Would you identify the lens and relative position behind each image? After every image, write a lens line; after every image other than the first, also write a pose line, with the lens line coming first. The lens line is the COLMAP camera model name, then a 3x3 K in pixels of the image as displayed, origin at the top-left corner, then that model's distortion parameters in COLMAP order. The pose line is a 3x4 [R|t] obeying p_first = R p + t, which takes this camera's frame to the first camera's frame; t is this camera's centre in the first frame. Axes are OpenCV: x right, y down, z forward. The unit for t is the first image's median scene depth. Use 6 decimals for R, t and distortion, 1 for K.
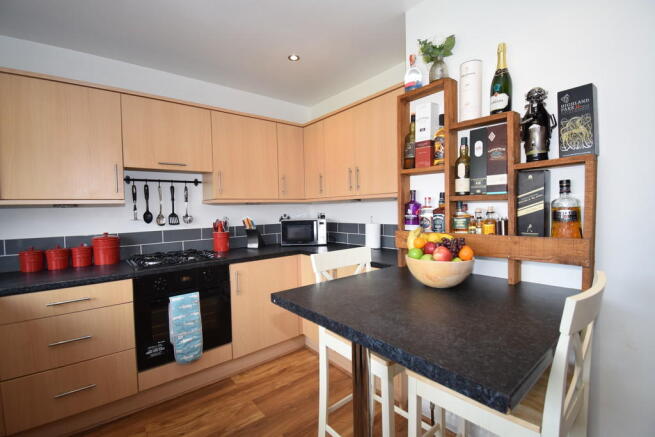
lens RADIAL K [[288.7, 0, 327.5], [0, 288.7, 218.5], [0, 0, 1]] dist [-0.002825, -0.000763]
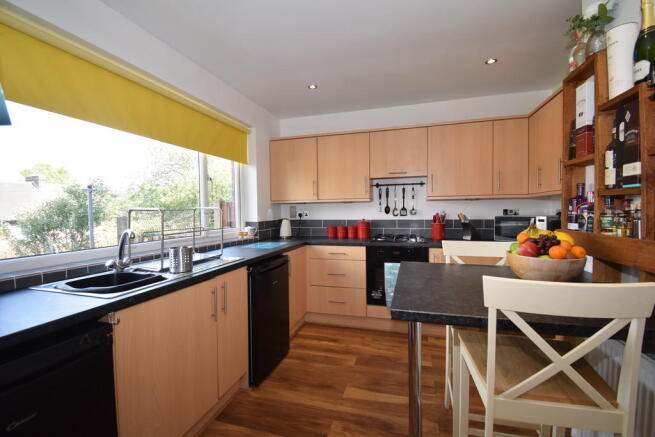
lens RADIAL K [[288.7, 0, 327.5], [0, 288.7, 218.5], [0, 0, 1]] dist [-0.002825, -0.000763]
pose [[0.563214, 0.042401, -0.825222, 0.477017], [-0.028929, 0.999082, 0.031590, 0.001628], [0.825804, 0.006081, 0.563924, -0.096152]]
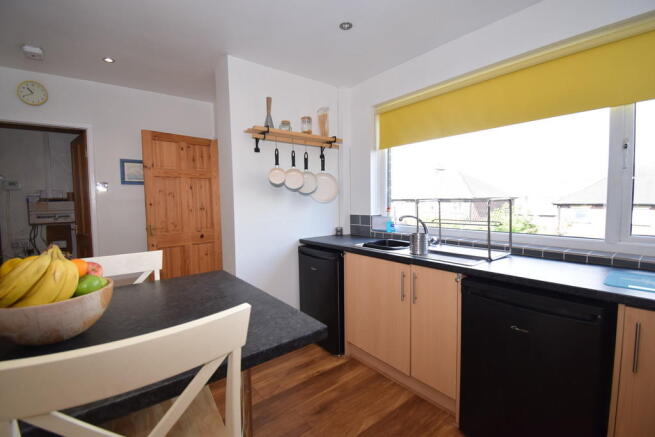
lens RADIAL K [[288.7, 0, 327.5], [0, 288.7, 218.5], [0, 0, 1]] dist [-0.002825, -0.000763]
pose [[-0.999024, 0.042098, 0.013377, -0.831080], [0.043237, 0.993939, 0.101076, -0.087880], [-0.009041, 0.101556, -0.994789, 2.189105]]
